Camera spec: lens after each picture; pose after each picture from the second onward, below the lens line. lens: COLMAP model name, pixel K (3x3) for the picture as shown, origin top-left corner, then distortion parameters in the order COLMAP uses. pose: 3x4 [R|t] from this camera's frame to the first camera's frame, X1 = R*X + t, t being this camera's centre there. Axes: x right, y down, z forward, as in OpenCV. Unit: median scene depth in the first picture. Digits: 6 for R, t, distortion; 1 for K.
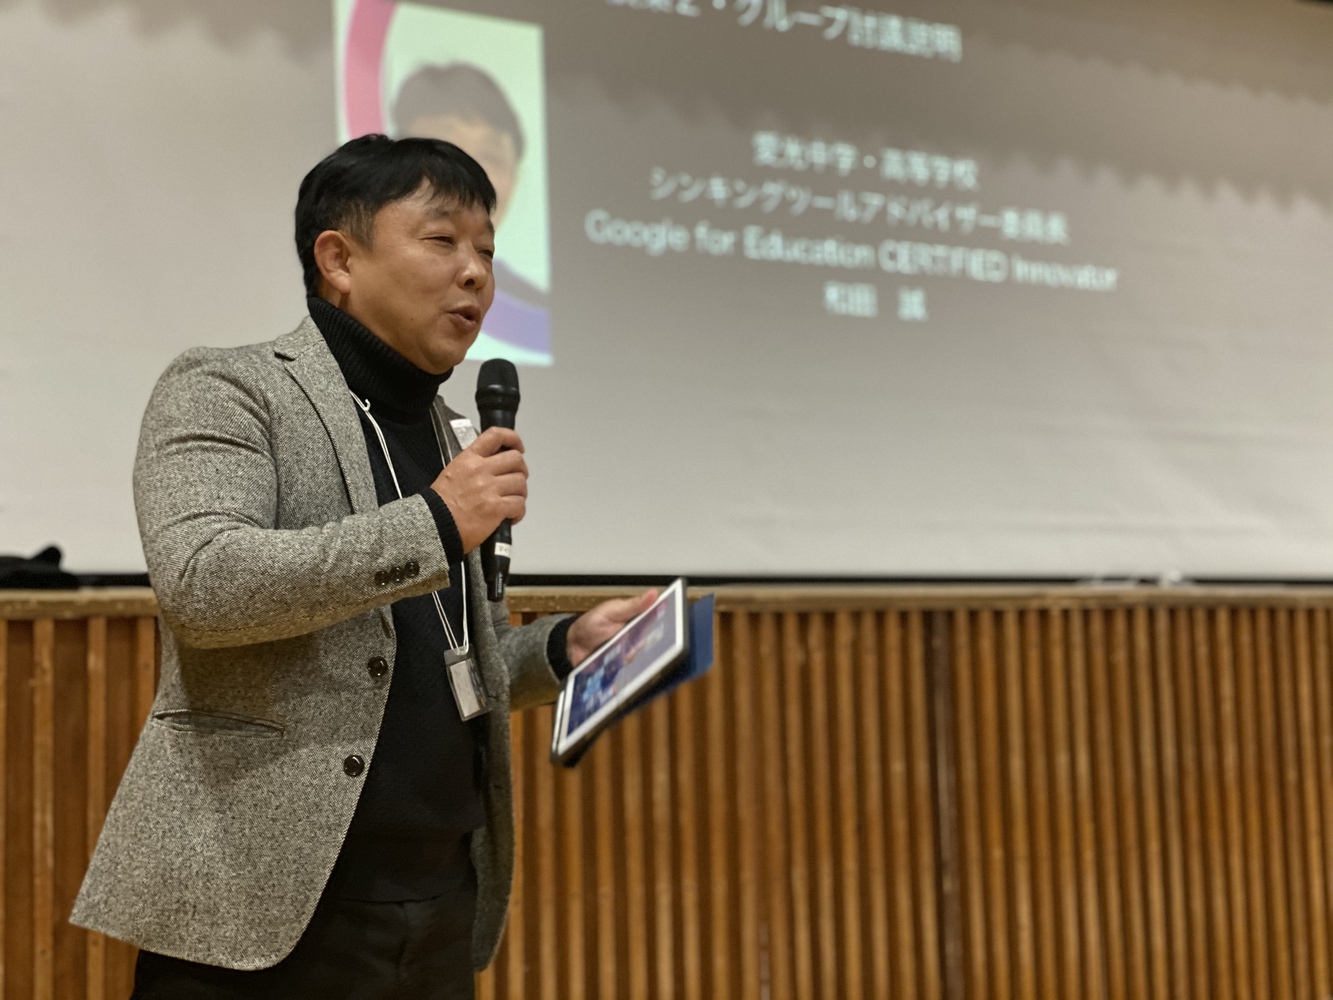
lens RADIAL K [[2023.7, 0, 666.5], [0, 2023.7, 500.0], [0, 0, 1]] dist [0.104403, 0.027586]
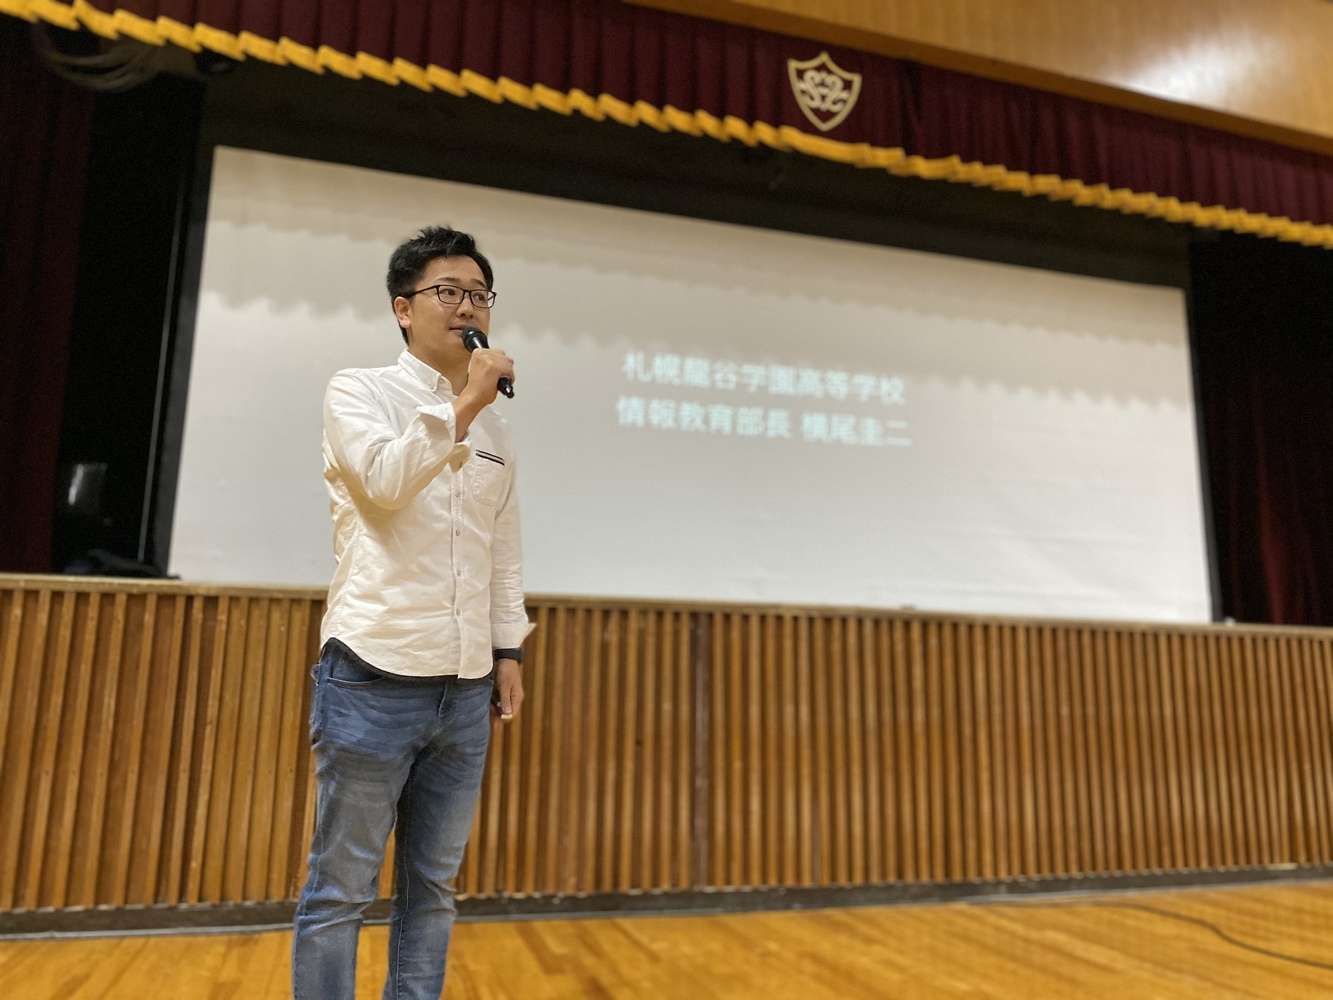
lens RADIAL K [[1034.5, 0, 666.5], [0, 1034.5, 500.0], [0, 0, 1]] dist [0.061278, -0.086913]
pose [[0.961667, -0.009750, -0.274047, 0.336346], [-0.017765, 0.995054, -0.097739, 0.045590], [0.273644, 0.098861, 0.956737, 0.174080]]
